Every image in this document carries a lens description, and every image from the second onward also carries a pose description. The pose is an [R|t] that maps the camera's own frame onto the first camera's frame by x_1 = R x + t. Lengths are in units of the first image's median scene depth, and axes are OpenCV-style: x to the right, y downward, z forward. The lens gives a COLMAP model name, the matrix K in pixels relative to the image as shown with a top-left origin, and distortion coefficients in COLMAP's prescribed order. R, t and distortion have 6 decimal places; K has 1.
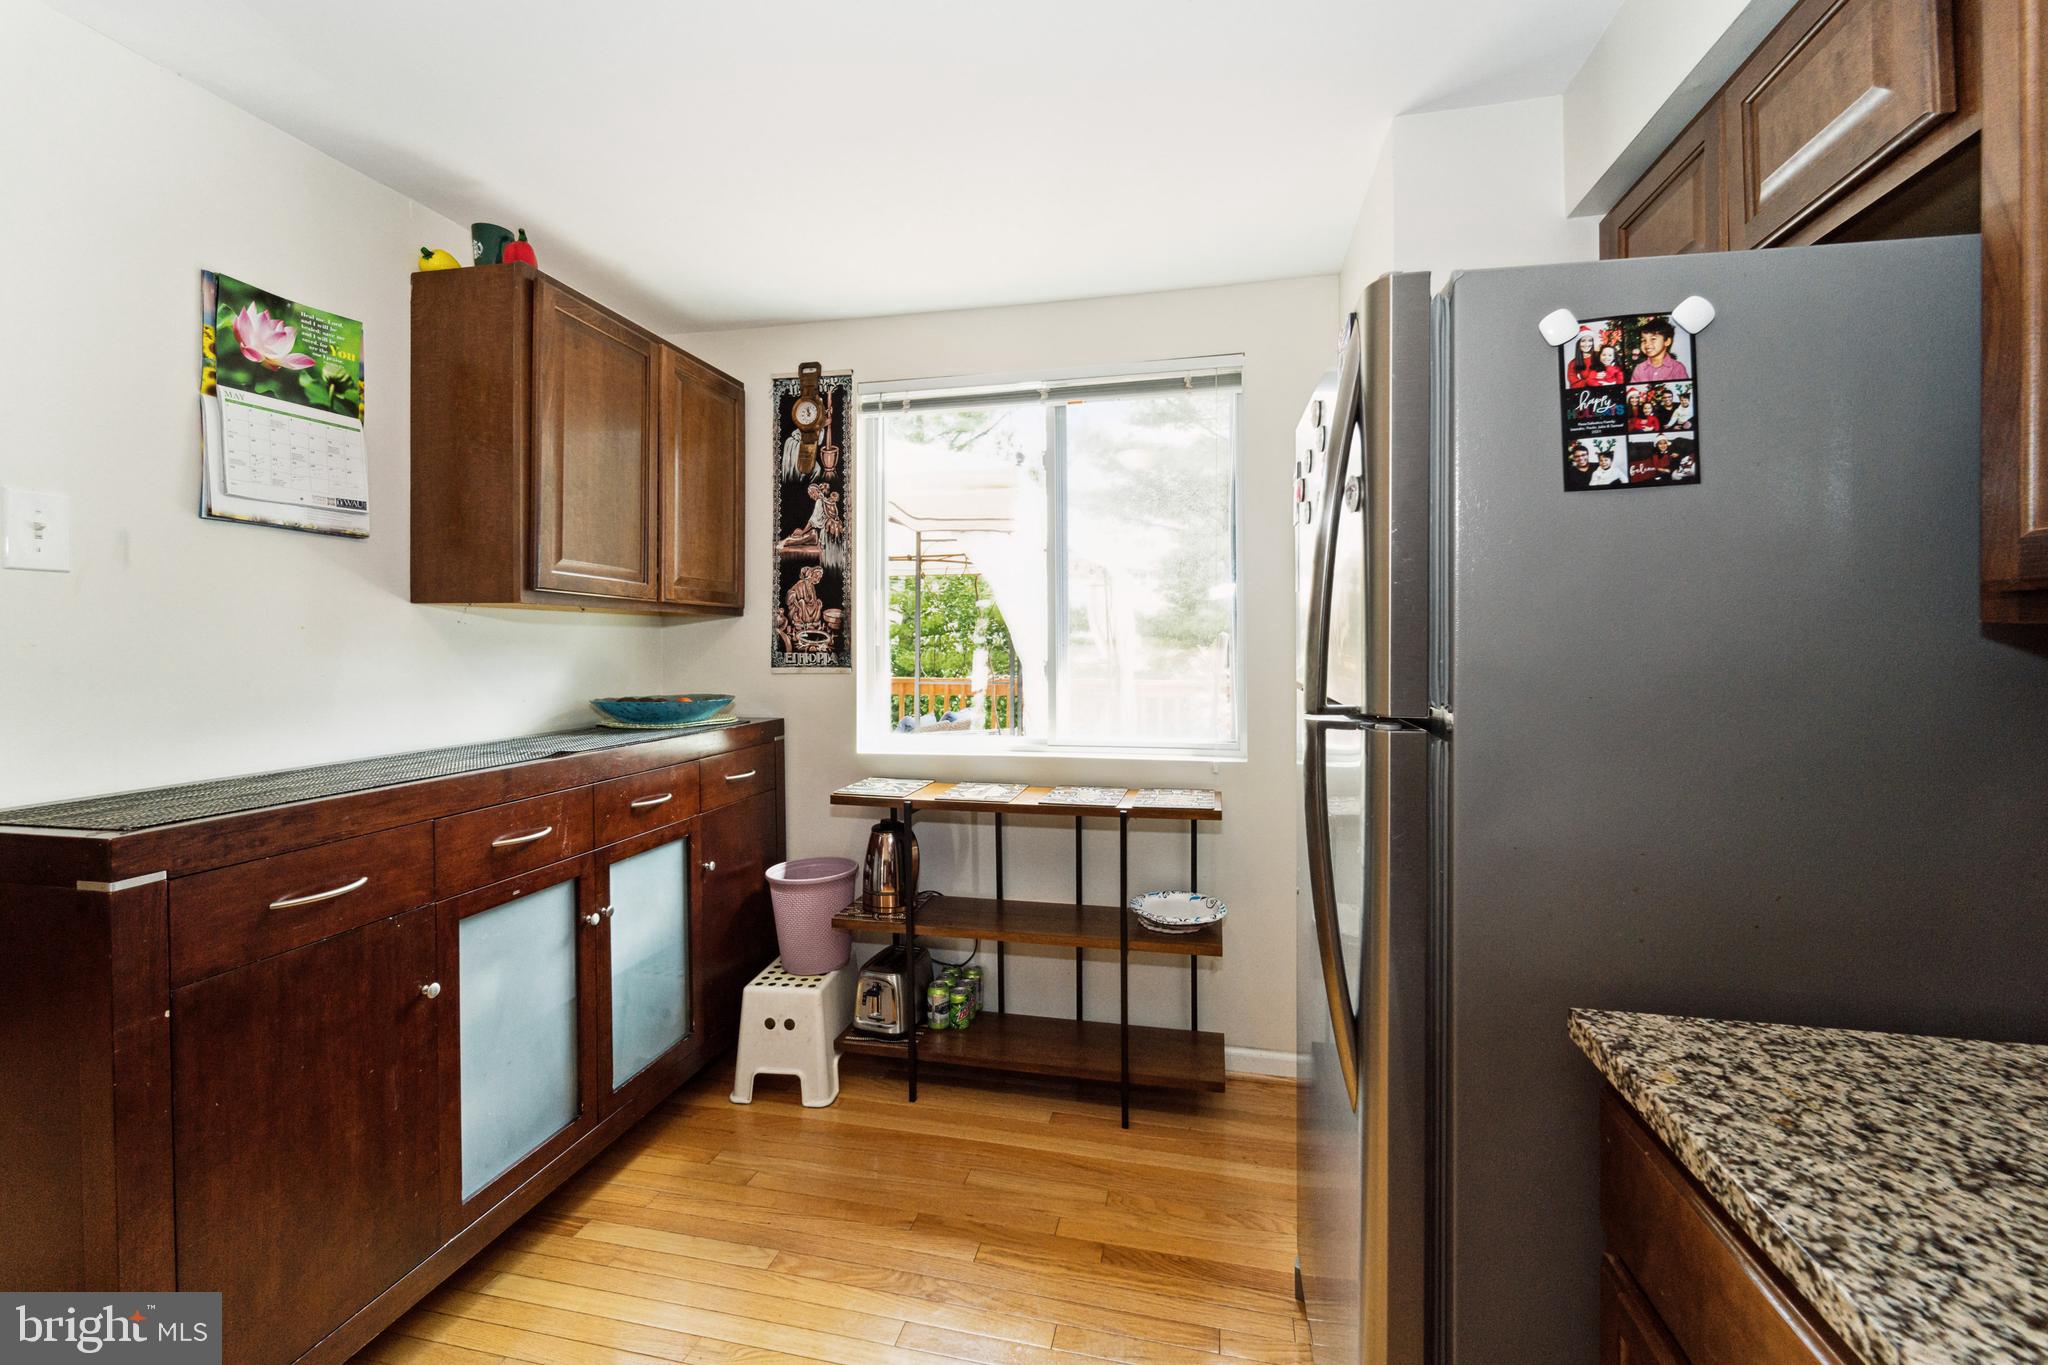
lens RADIAL K [[851.8, 0, 1035.0], [0, 851.8, 648.0], [0, 0, 1]] dist [0.000642, -0.000918]
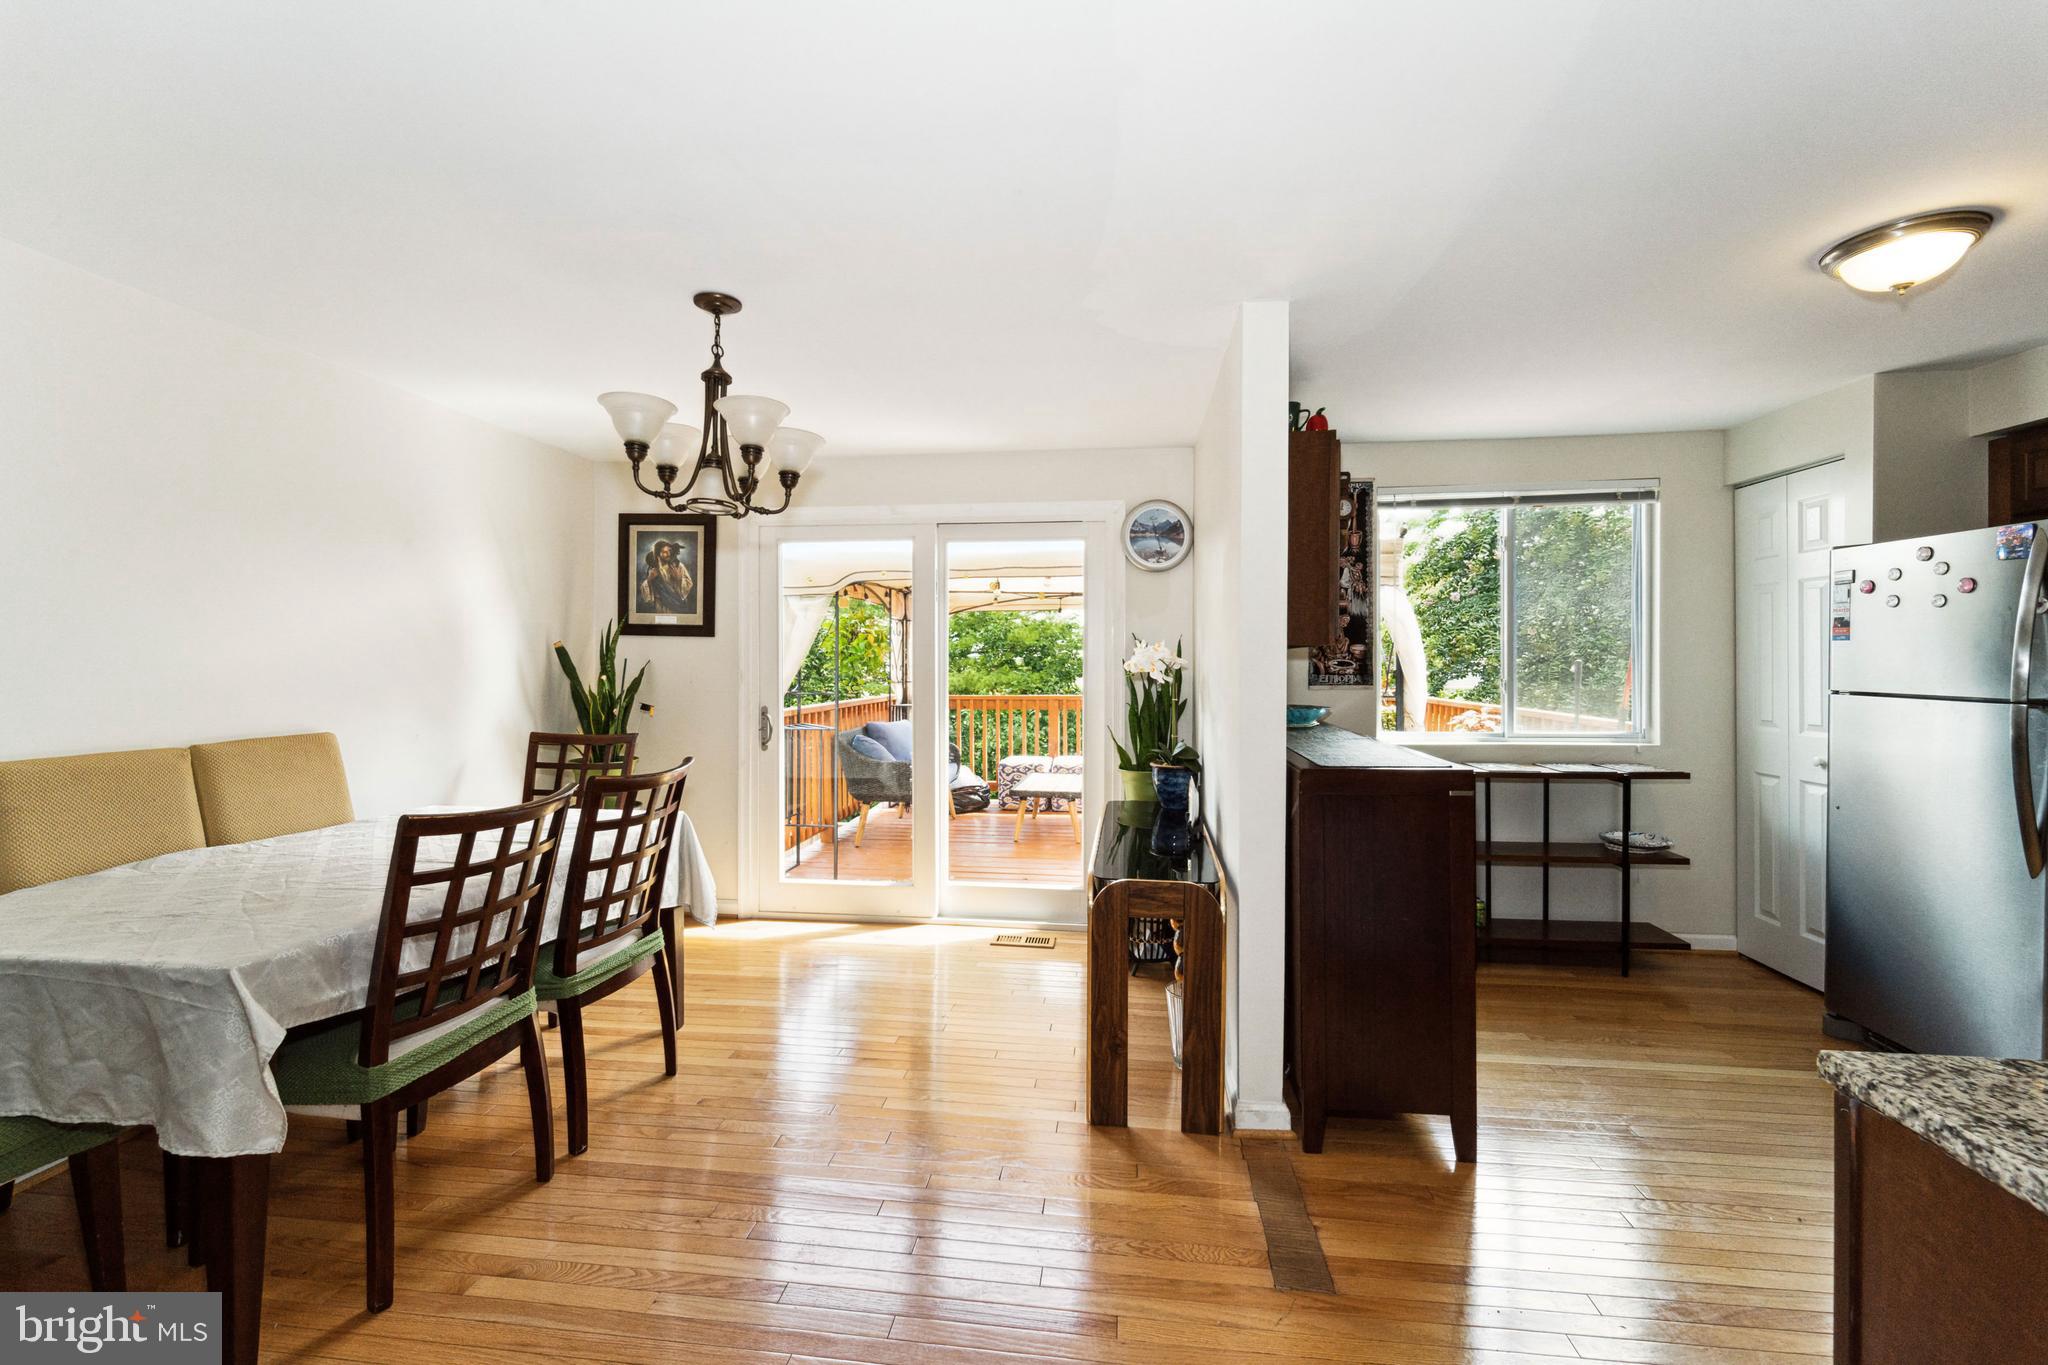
lens RADIAL K [[840.8, 0, 1036.1], [0, 840.8, 662.0], [0, 0, 1]] dist [0.003489, -0.002835]
pose [[0.993841, -0.003239, 0.110767, -1.180000], [0.004040, 0.999967, -0.007000, -0.010774], [-0.110740, 0.007405, 0.993822, -0.436319]]
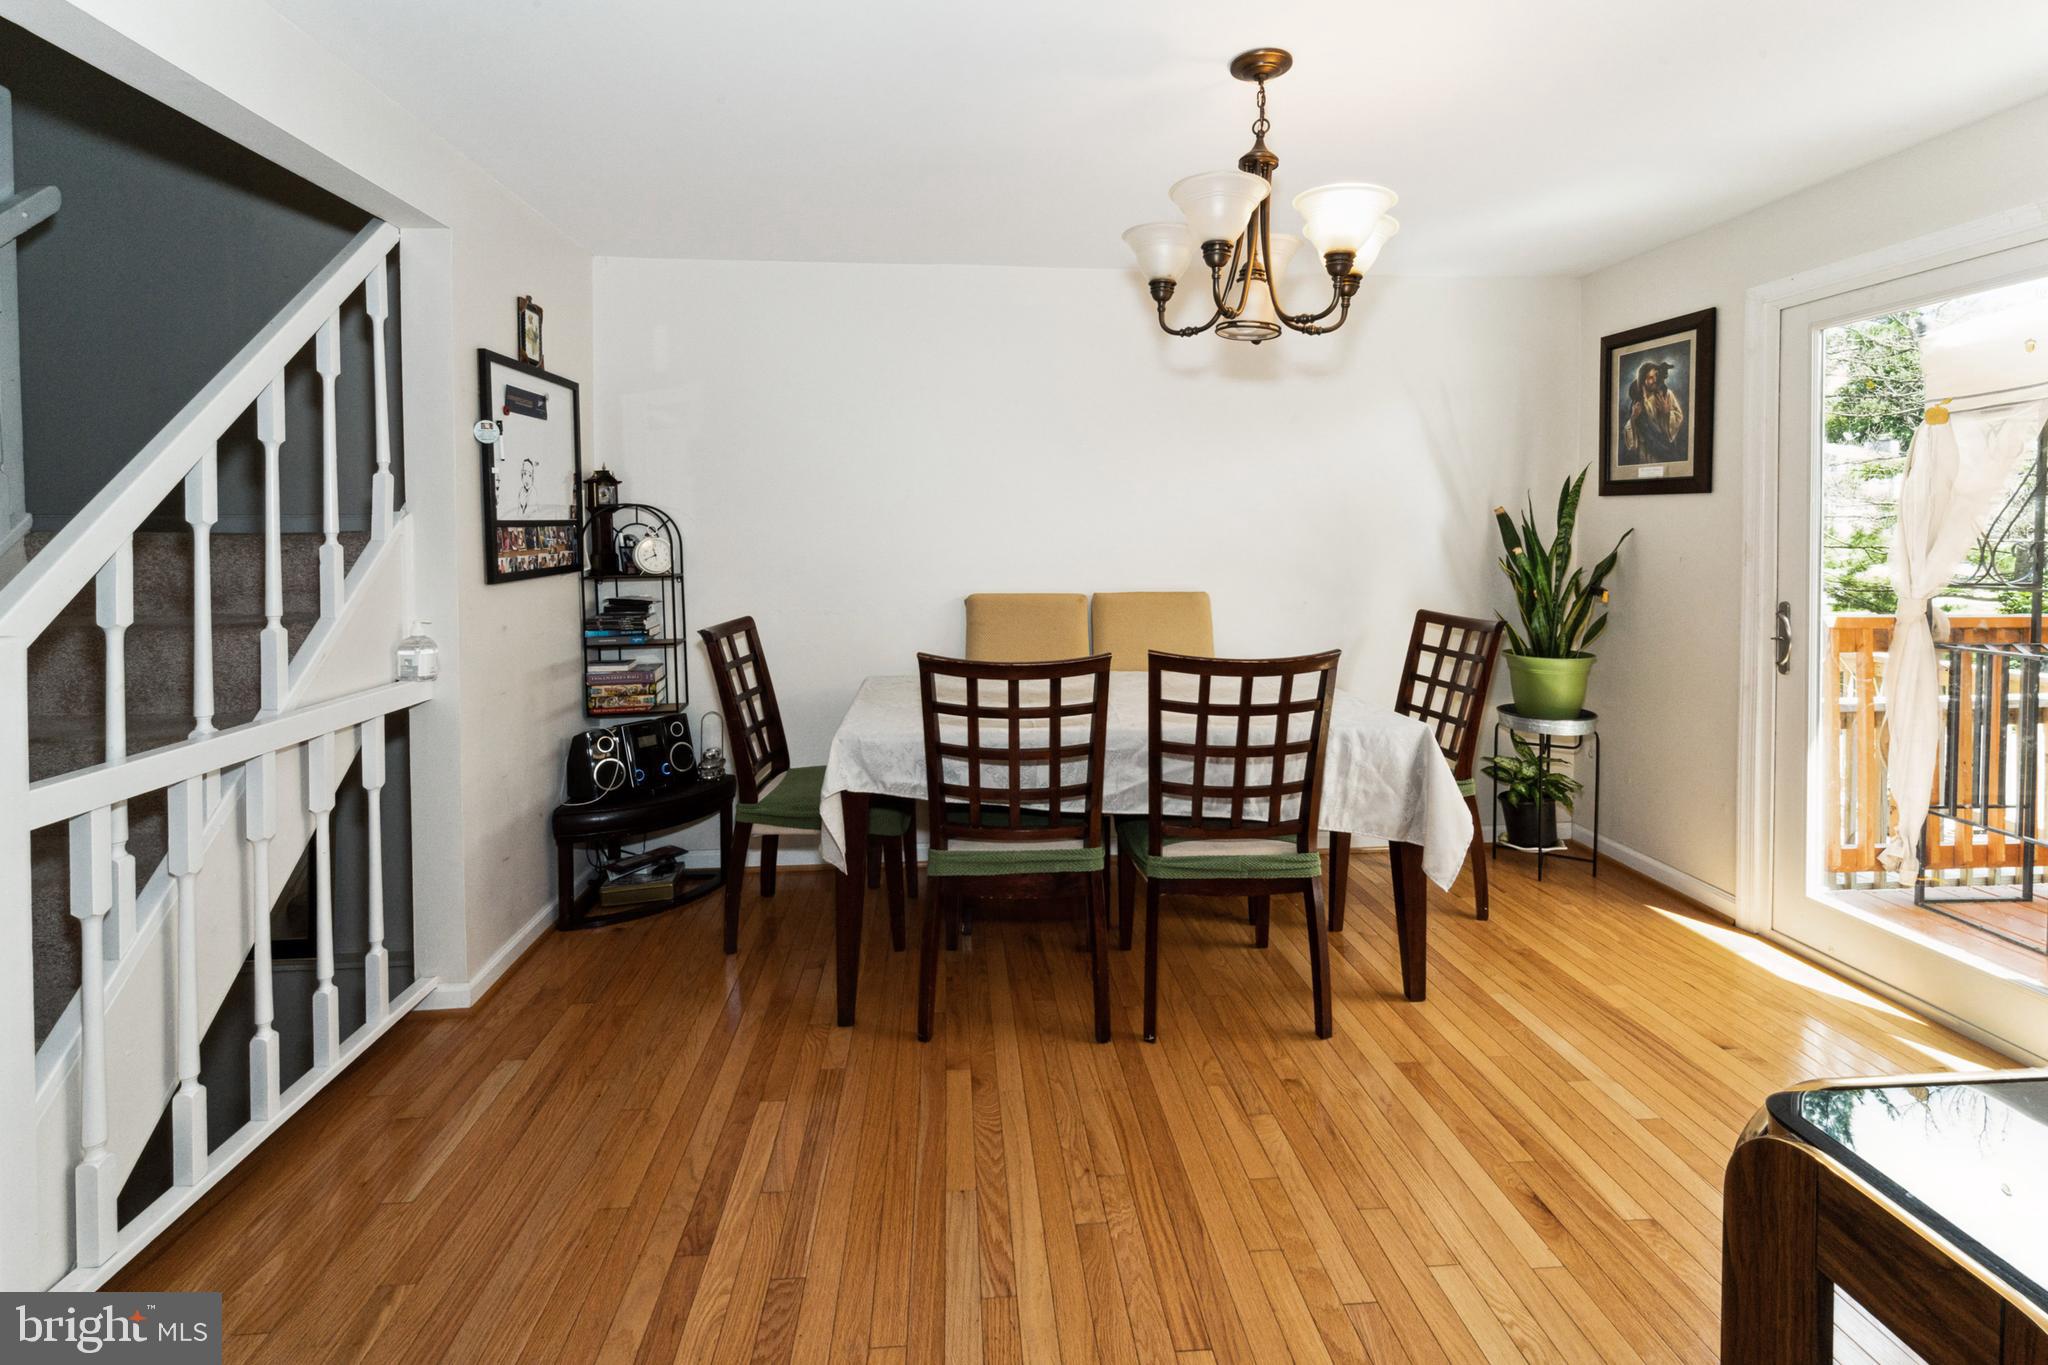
lens RADIAL K [[899.5, 0, 1027.7], [0, 899.5, 554.4], [0, 0, 1]] dist [-0.000353, -0.000435]
pose [[0.306786, 0.017731, -0.951613, -0.709602], [-0.005787, 0.999843, 0.016764, -0.007779], [0.951761, 0.000365, 0.306840, 0.146407]]
